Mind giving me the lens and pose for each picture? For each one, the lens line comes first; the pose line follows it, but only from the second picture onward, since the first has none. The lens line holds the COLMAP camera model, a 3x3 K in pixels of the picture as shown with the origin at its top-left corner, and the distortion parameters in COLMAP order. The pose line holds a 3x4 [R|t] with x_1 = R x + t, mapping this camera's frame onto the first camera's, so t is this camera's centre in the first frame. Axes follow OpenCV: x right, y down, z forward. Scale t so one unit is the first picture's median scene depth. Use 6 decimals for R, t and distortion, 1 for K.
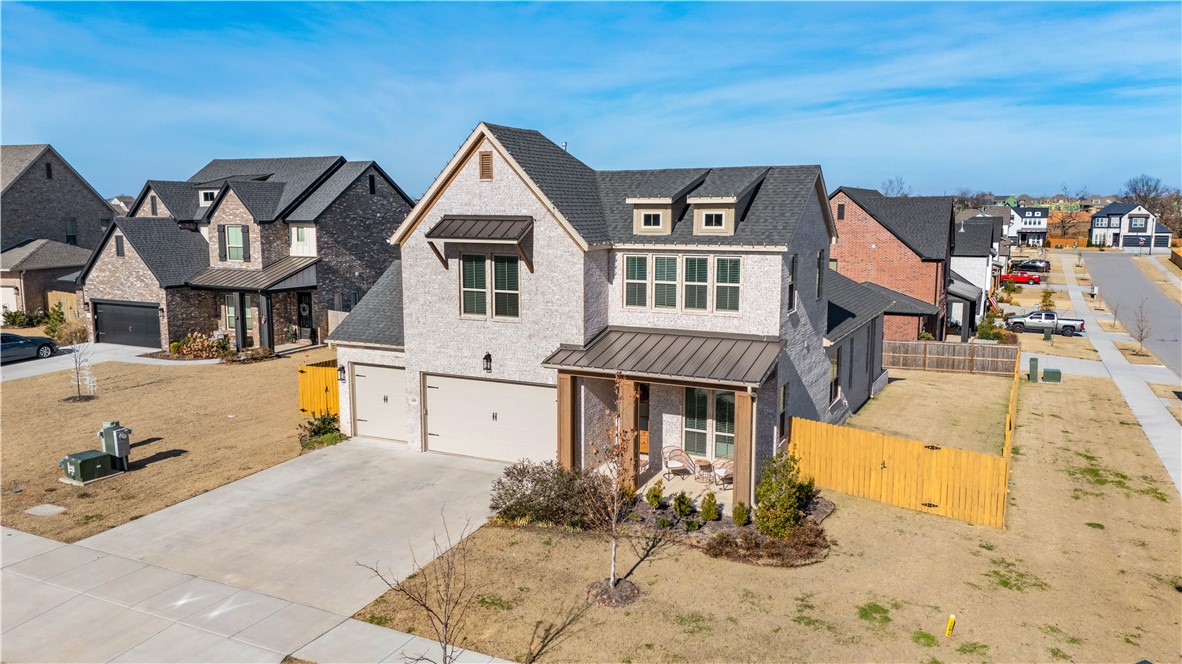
lens RADIAL K [[882.6, 0, 592.9], [0, 882.6, 328.1], [0, 0, 1]] dist [0.040800, -0.003085]
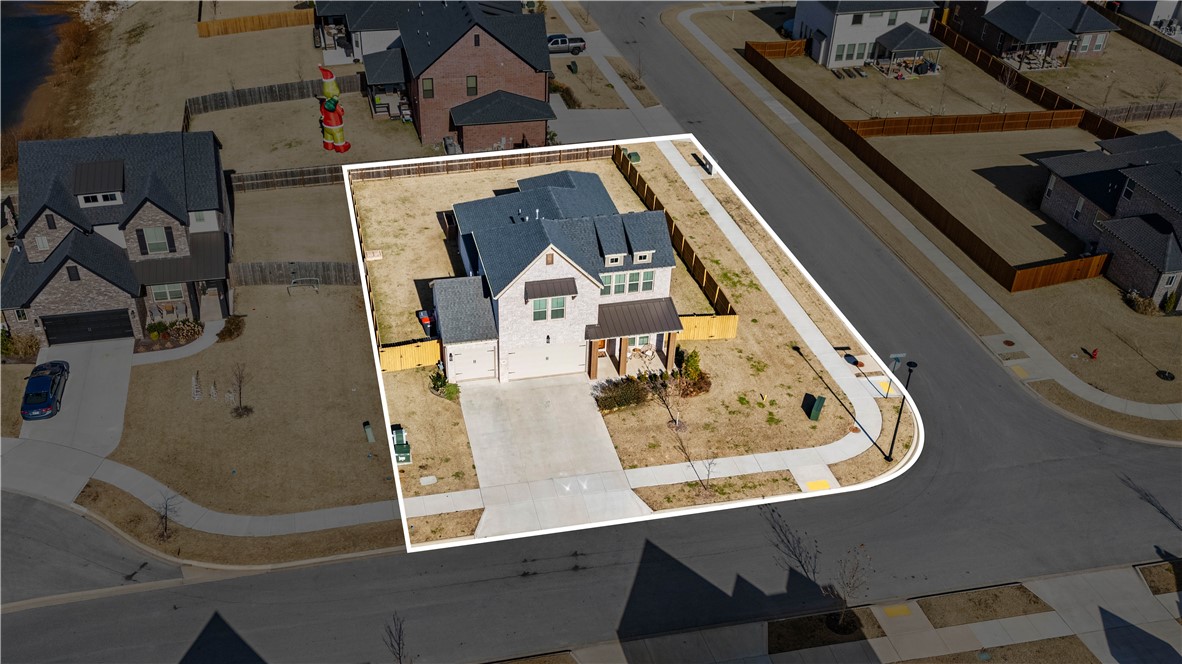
lens RADIAL K [[1063.6, 0, 589.8], [0, 1063.6, 332.0], [0, 0, 1]] dist [0.017120, 0.001624]
pose [[0.773979, -0.336127, 0.536633, -1.459001], [0.059869, 0.882527, 0.466435, -1.202659], [-0.630374, -0.328883, 0.703181, -0.876435]]
